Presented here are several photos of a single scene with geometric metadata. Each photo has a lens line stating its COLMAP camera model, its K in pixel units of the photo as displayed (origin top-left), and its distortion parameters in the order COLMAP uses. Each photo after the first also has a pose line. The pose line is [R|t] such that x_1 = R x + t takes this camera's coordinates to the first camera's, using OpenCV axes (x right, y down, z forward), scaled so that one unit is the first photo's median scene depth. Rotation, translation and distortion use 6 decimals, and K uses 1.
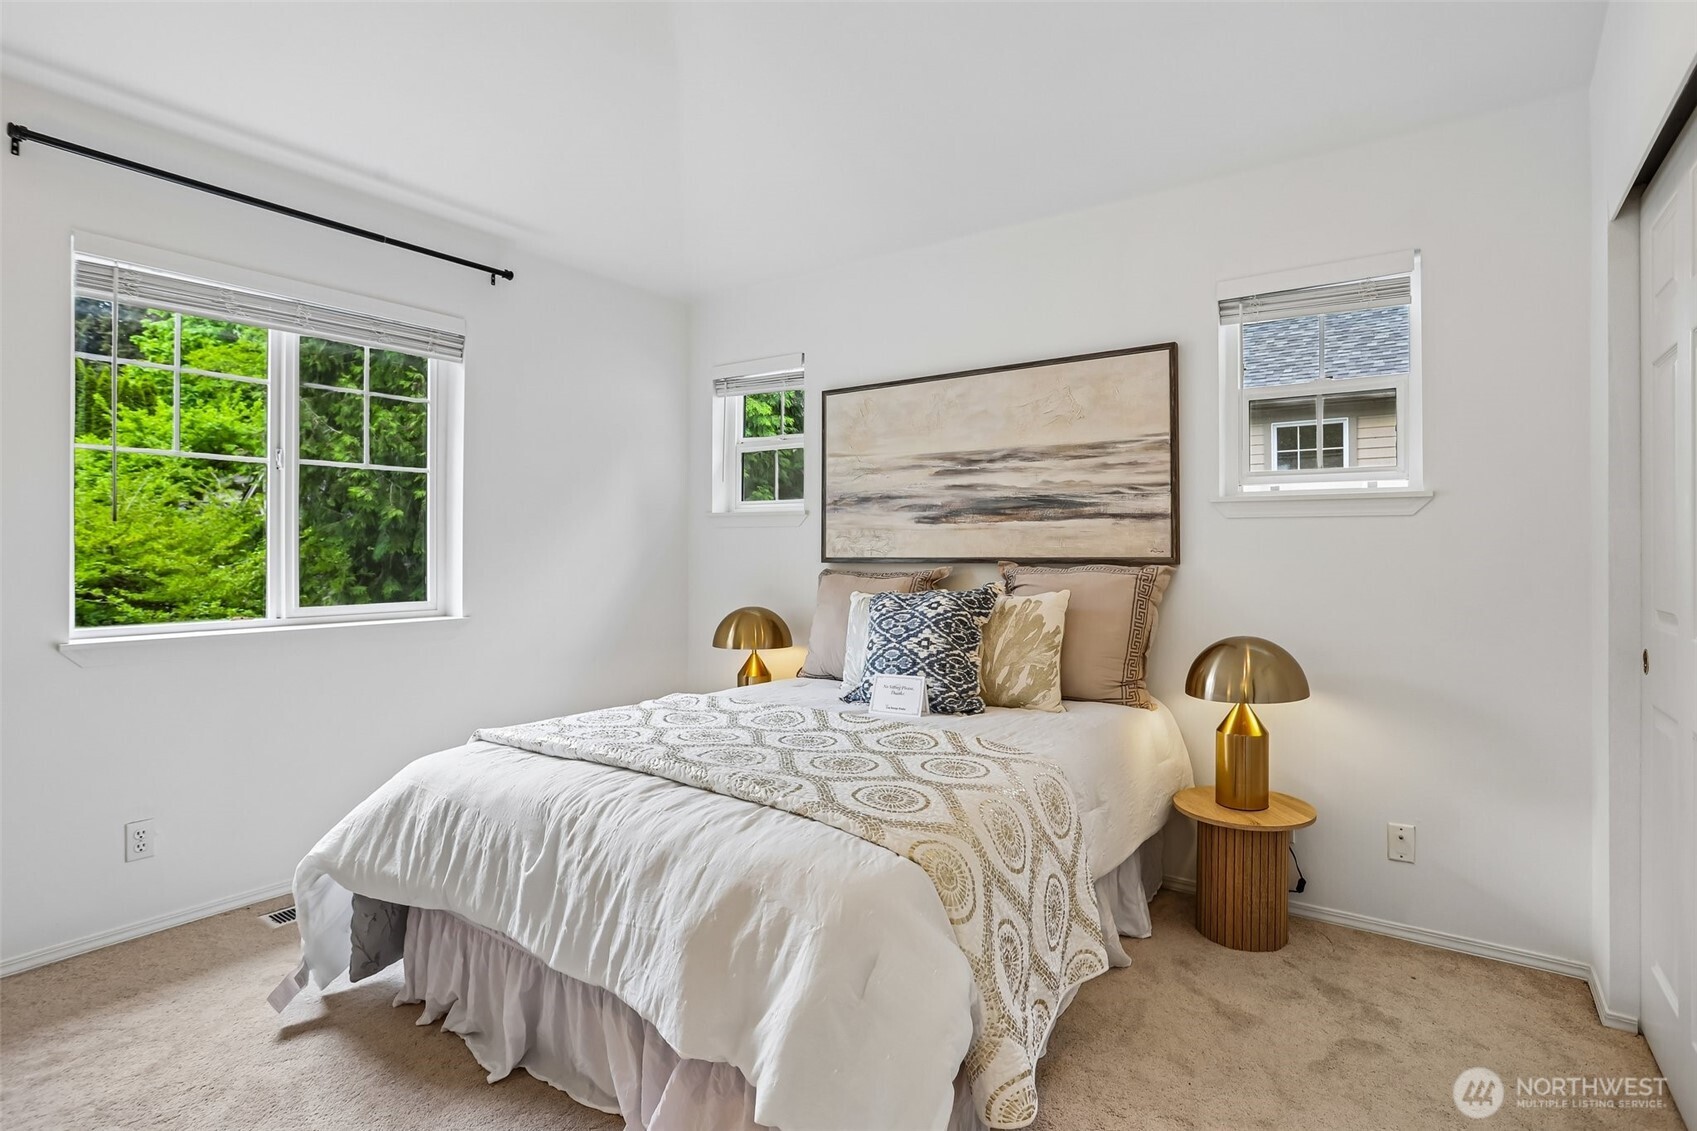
lens RADIAL K [[841.9, 0, 844.9], [0, 841.9, 556.3], [0, 0, 1]] dist [-0.061528, 0.028833]
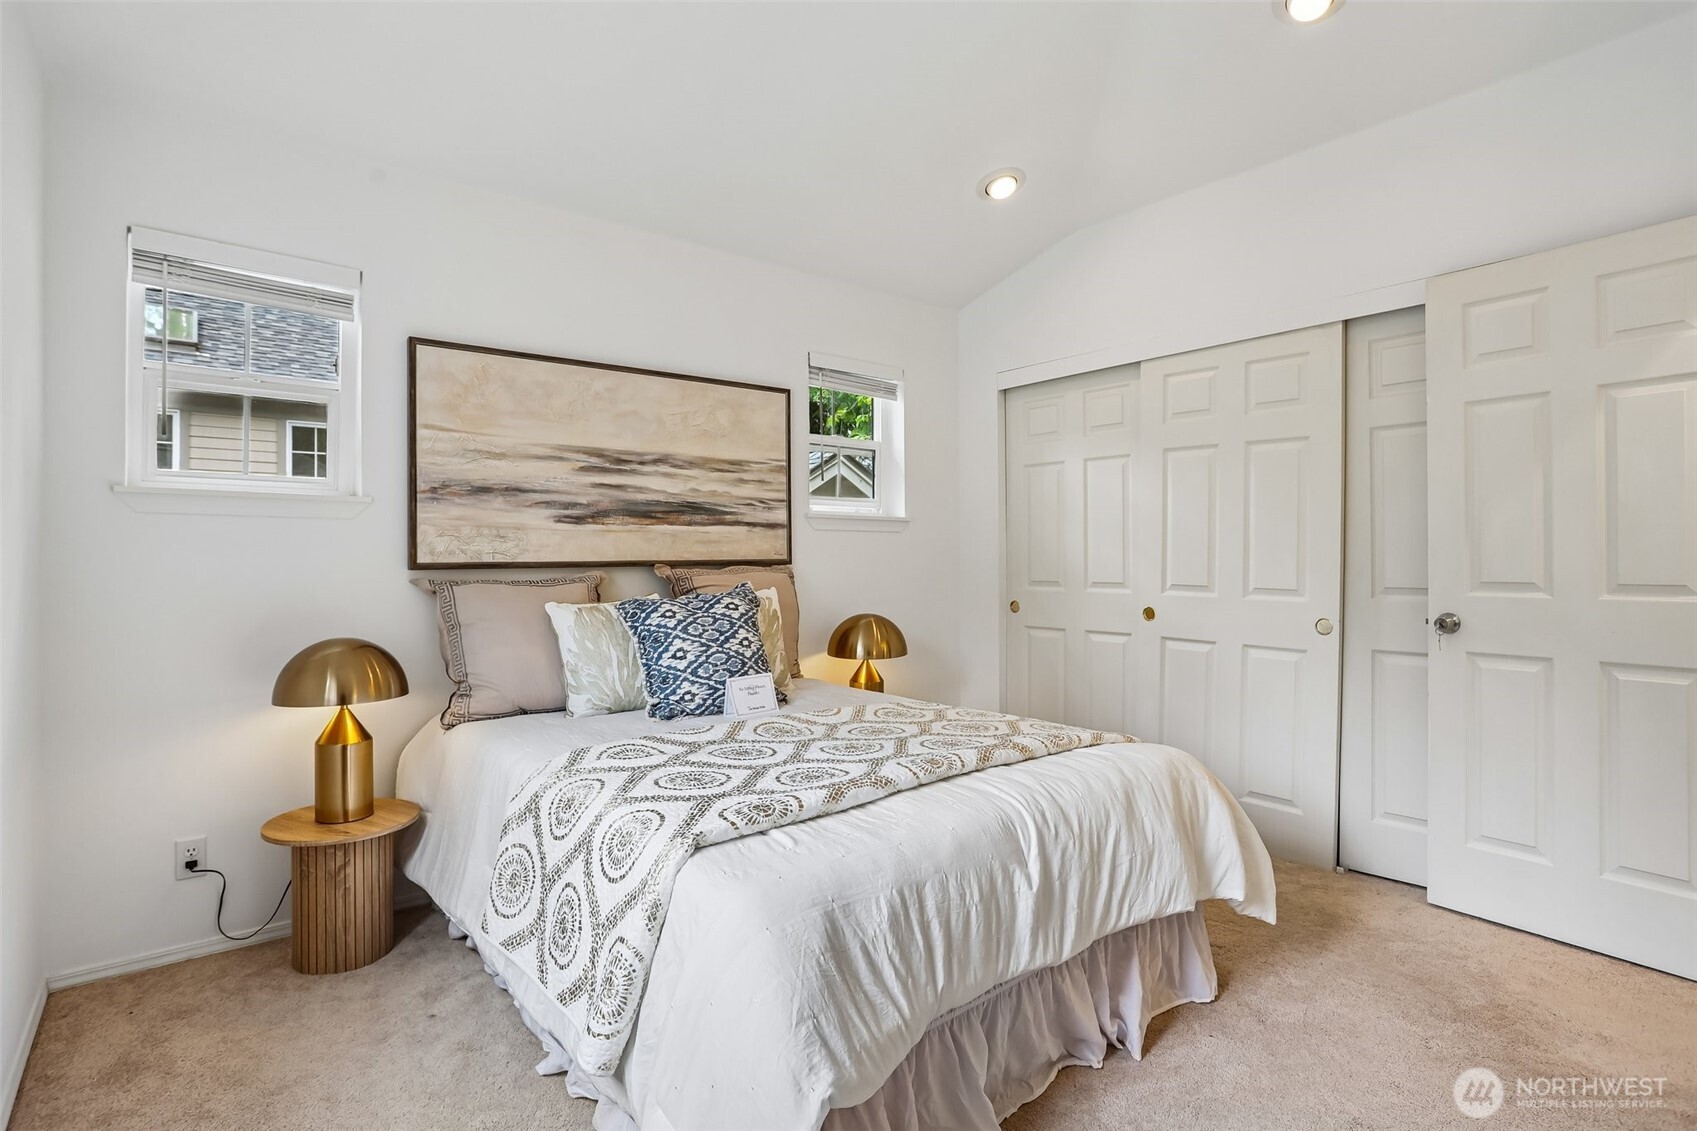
lens RADIAL K [[841.9, 0, 850.9], [0, 841.9, 564.1], [0, 0, 1]] dist [-0.061528, 0.028833]
pose [[0.249917, -0.009893, 0.968217, -0.726747], [0.009368, 0.999926, 0.007799, 0.000203], [-0.968222, 0.007122, 0.249991, 0.516574]]
